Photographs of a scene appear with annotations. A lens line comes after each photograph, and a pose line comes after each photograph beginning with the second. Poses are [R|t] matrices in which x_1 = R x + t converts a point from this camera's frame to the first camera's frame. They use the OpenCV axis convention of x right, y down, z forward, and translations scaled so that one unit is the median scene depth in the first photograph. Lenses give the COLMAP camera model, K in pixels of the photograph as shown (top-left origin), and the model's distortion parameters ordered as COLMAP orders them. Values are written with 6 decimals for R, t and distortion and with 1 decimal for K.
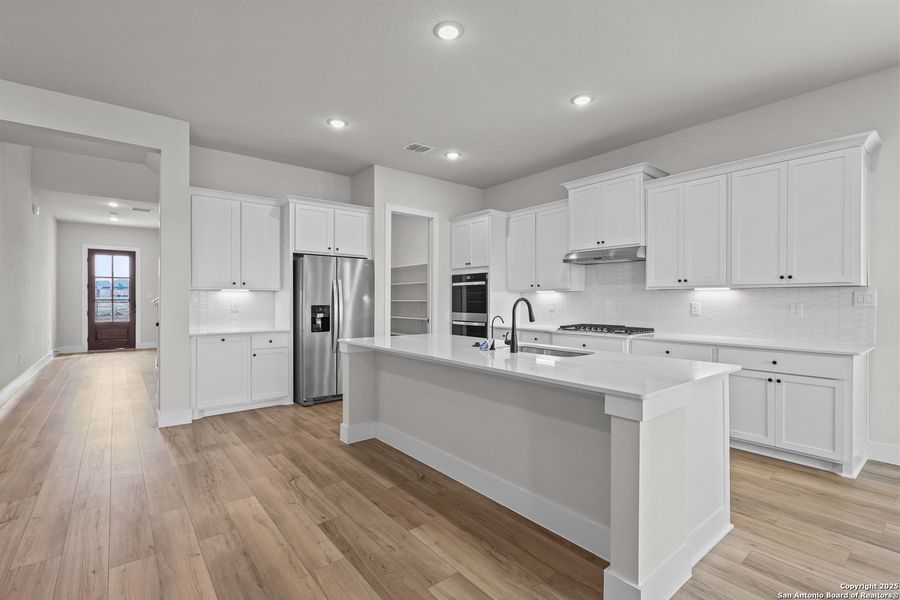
lens RADIAL K [[412.5, 0, 447.1], [0, 412.5, 302.8], [0, 0, 1]] dist [-0.004372, 0.001651]
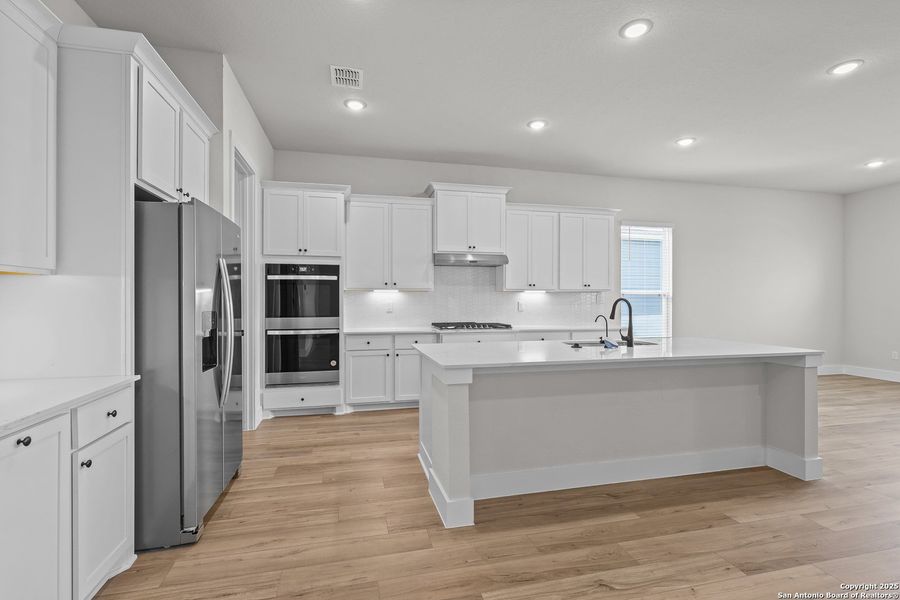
lens RADIAL K [[412.5, 0, 447.1], [0, 412.5, 299.4], [0, 0, 1]] dist [-0.004372, 0.001651]
pose [[0.425862, -0.001688, 0.904787, -0.736692], [0.005883, 0.999982, -0.000903, -0.007597], [-0.904769, 0.005707, 0.425864, 0.668726]]
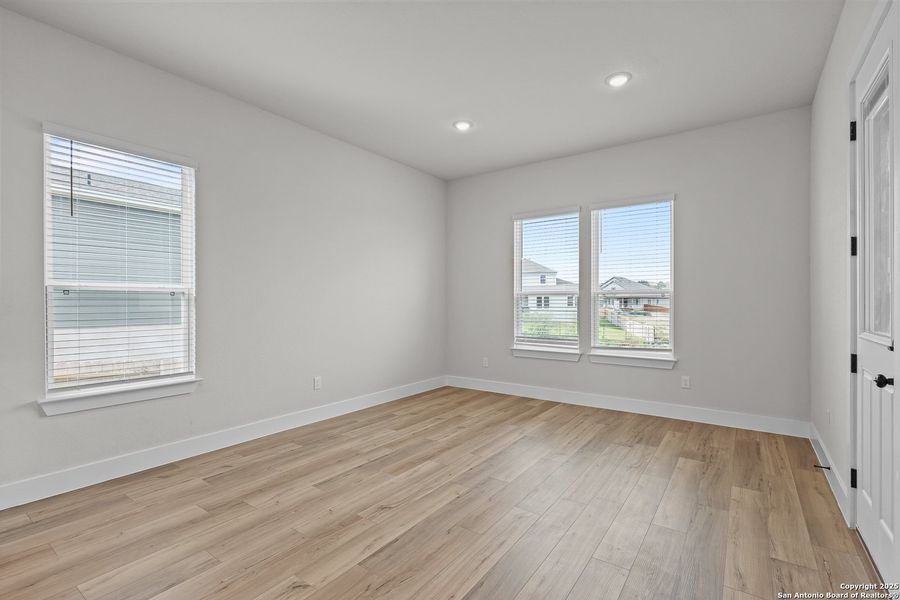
lens RADIAL K [[412.5, 0, 450.4], [0, 412.5, 301.6], [0, 0, 1]] dist [-0.004372, 0.001651]
pose [[-0.271125, -0.004732, 0.962533, 0.058444], [0.002902, 0.999979, 0.005733, -0.007095], [-0.962540, 0.004348, -0.271105, 0.298959]]
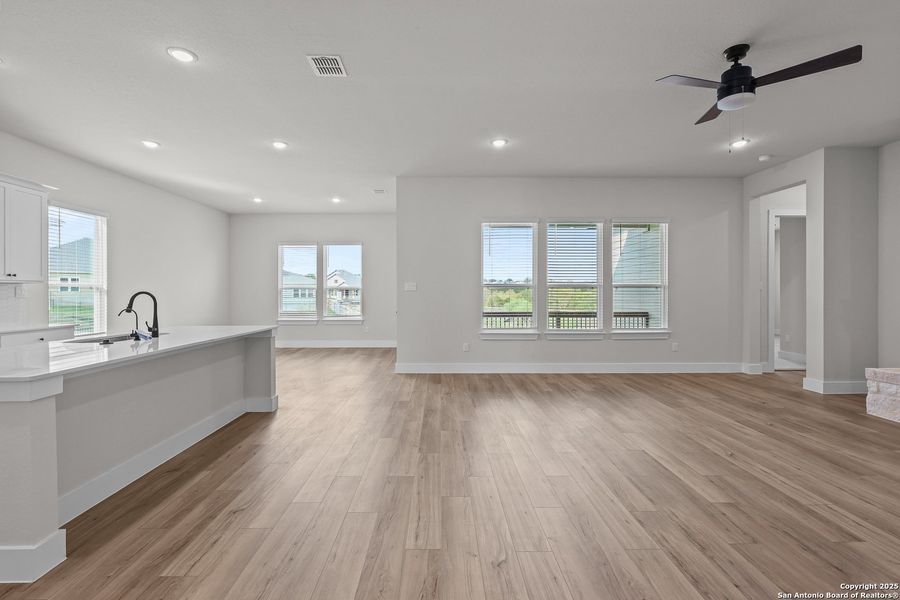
lens RADIAL K [[412.5, 0, 445.6], [0, 412.5, 296.8], [0, 0, 1]] dist [-0.004372, 0.001651]
pose [[-0.789639, -0.007736, 0.613522, -0.849633], [0.003025, 0.999859, 0.016501, -0.009664], [-0.613564, 0.014886, -0.789505, 0.979125]]
